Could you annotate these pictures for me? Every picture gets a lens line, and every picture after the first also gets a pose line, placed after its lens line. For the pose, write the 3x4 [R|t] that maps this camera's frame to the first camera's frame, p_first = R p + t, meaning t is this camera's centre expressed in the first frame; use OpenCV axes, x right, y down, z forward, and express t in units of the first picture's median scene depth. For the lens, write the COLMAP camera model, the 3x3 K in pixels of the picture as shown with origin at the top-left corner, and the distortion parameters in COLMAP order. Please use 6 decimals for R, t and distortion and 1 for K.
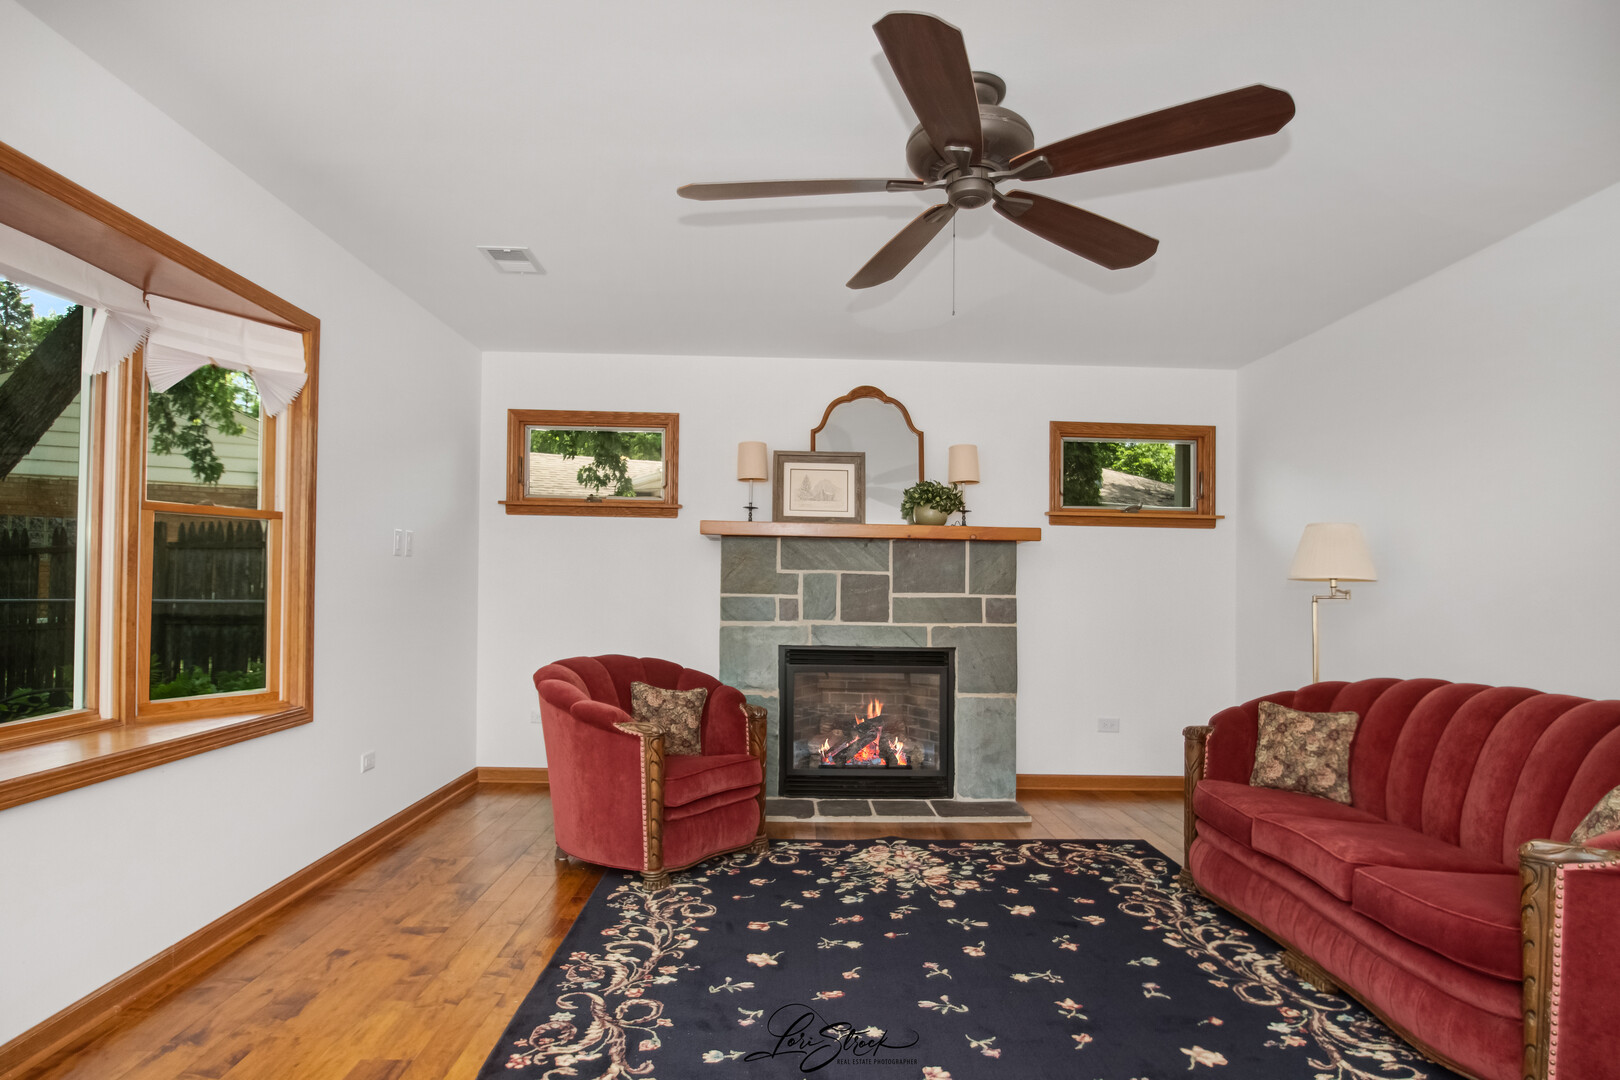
lens RADIAL K [[917.5, 0, 806.2], [0, 917.5, 563.5], [0, 0, 1]] dist [-0.026875, -0.001172]
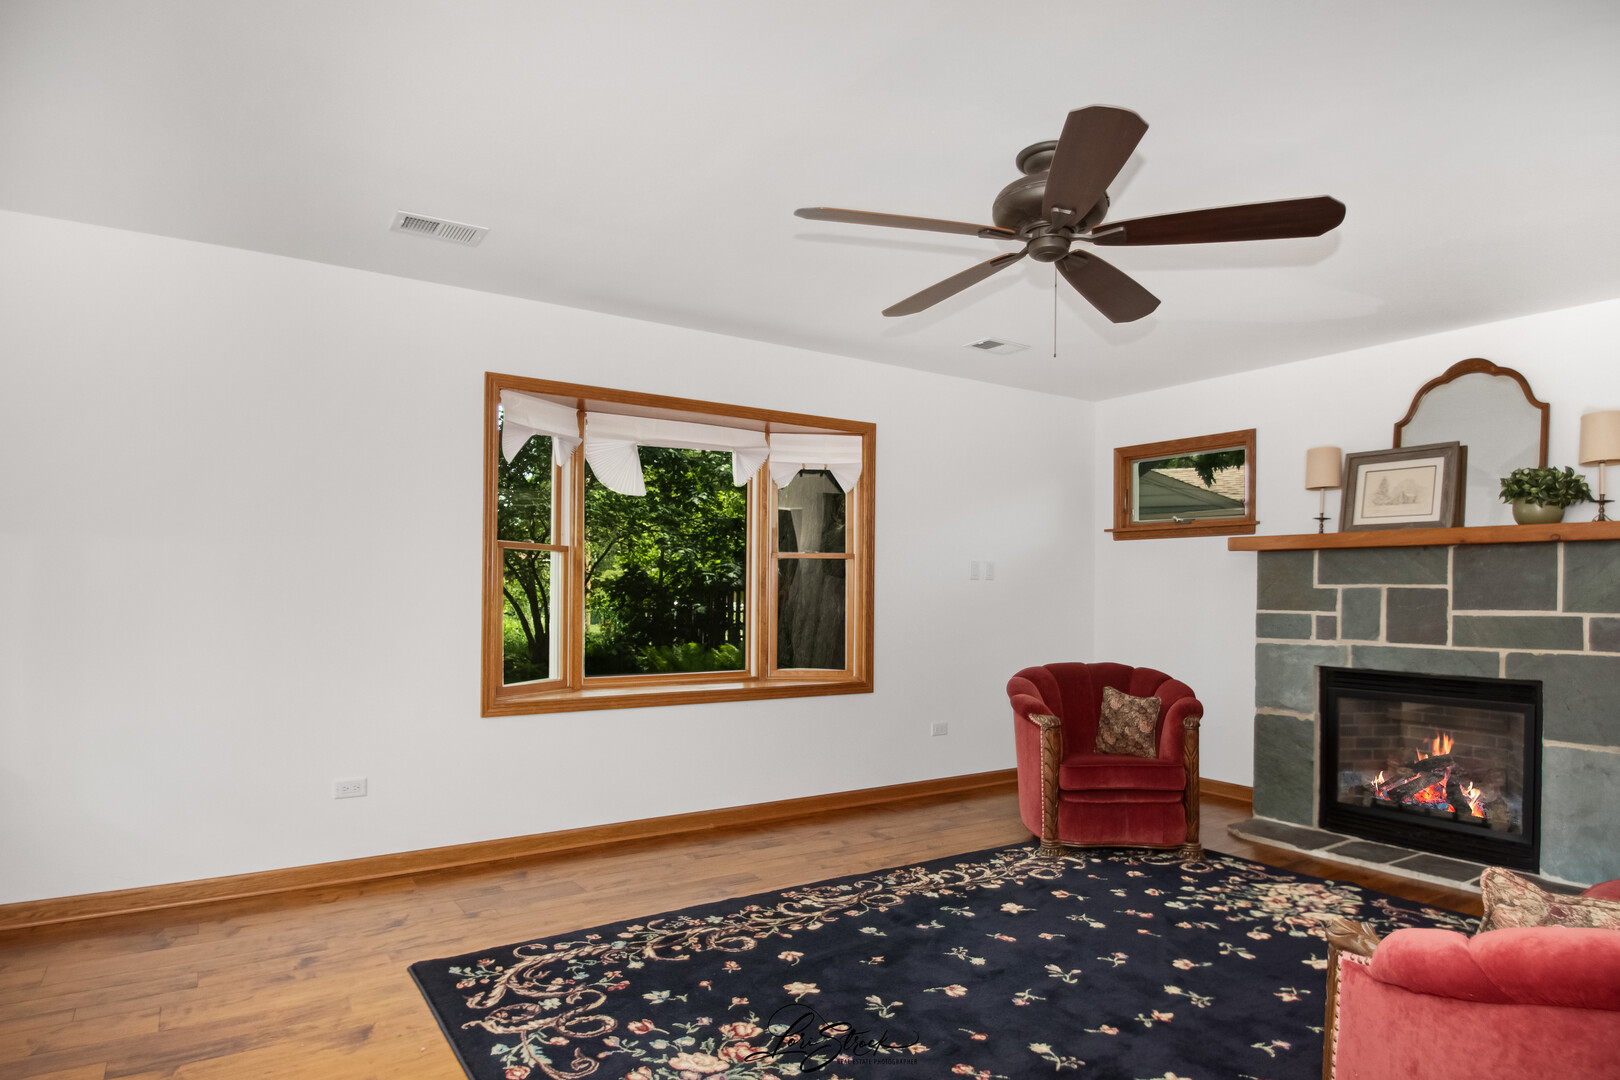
lens RADIAL K [[909.4, 0, 805.5], [0, 909.4, 583.4], [0, 0, 1]] dist [-0.026533, -0.001147]
pose [[0.536346, -0.019241, -0.843779, 0.567748], [0.019699, 0.999753, -0.010276, 0.005758], [0.843768, -0.011111, 0.536592, 0.085671]]
